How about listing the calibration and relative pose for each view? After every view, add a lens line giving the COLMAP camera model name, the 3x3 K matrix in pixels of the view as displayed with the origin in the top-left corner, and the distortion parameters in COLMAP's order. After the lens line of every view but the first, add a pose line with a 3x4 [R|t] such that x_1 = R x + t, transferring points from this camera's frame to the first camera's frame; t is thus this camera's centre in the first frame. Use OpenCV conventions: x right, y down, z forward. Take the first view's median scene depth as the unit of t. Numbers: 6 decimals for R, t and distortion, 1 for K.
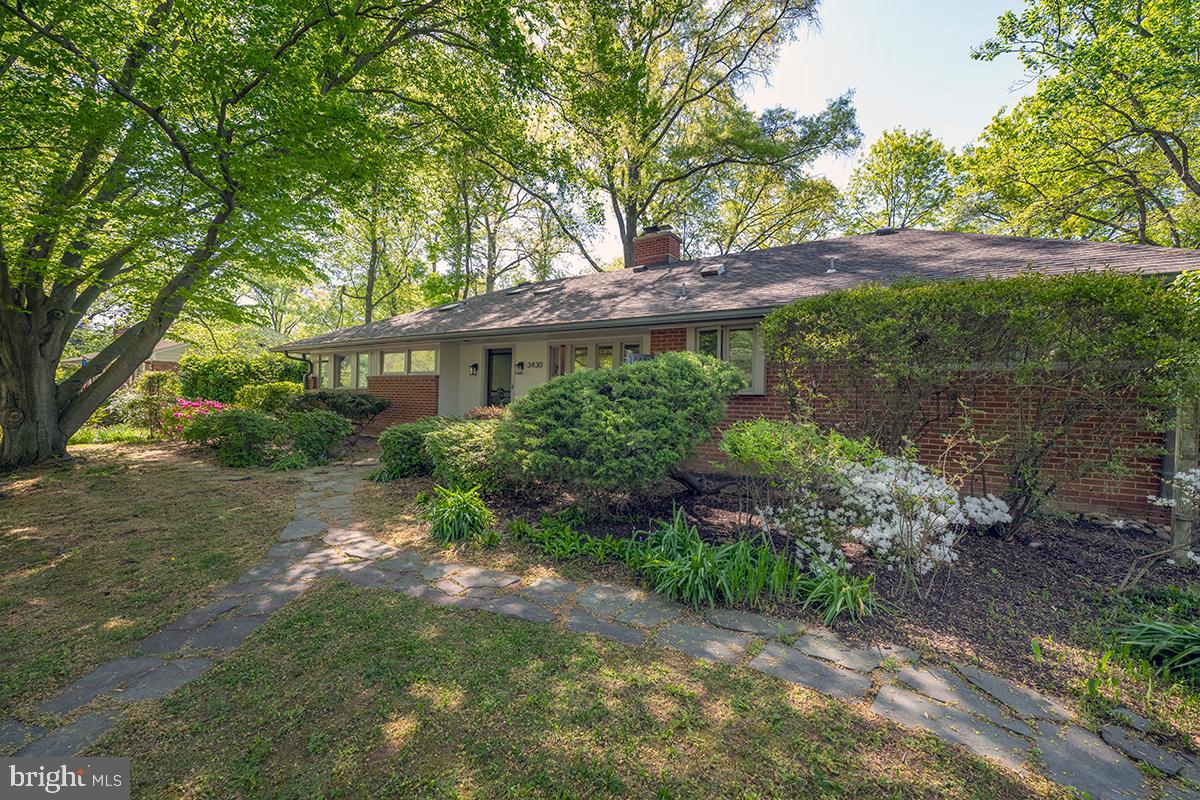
lens RADIAL K [[474.0, 0, 600.7], [0, 474.0, 398.4], [0, 0, 1]] dist [-0.001156, -0.000089]
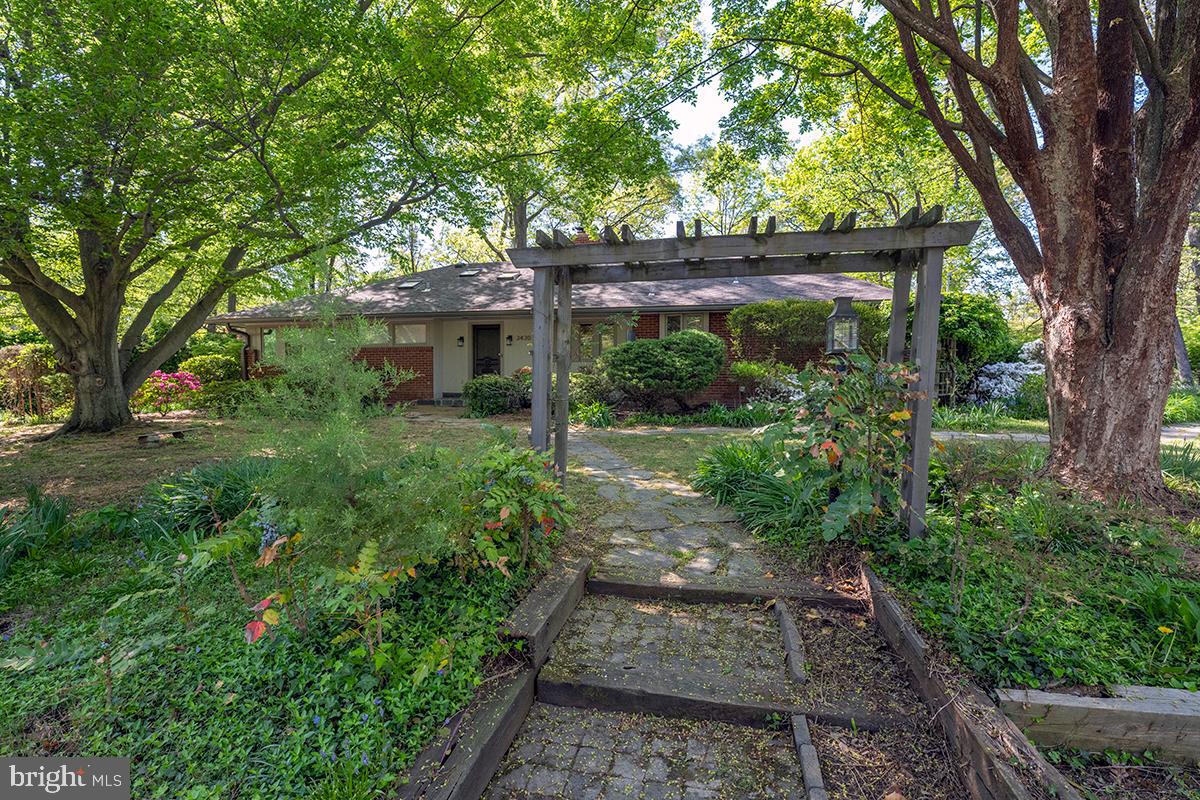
lens RADIAL K [[547.0, 0, 600.0], [0, 547.0, 400.0], [0, 0, 1]] dist [0.002357, 0.000050]
pose [[0.930657, -0.035377, 0.364178, -0.479345], [0.022493, 0.998964, 0.039562, 0.042494], [-0.365201, -0.028627, 0.930489, -0.450623]]
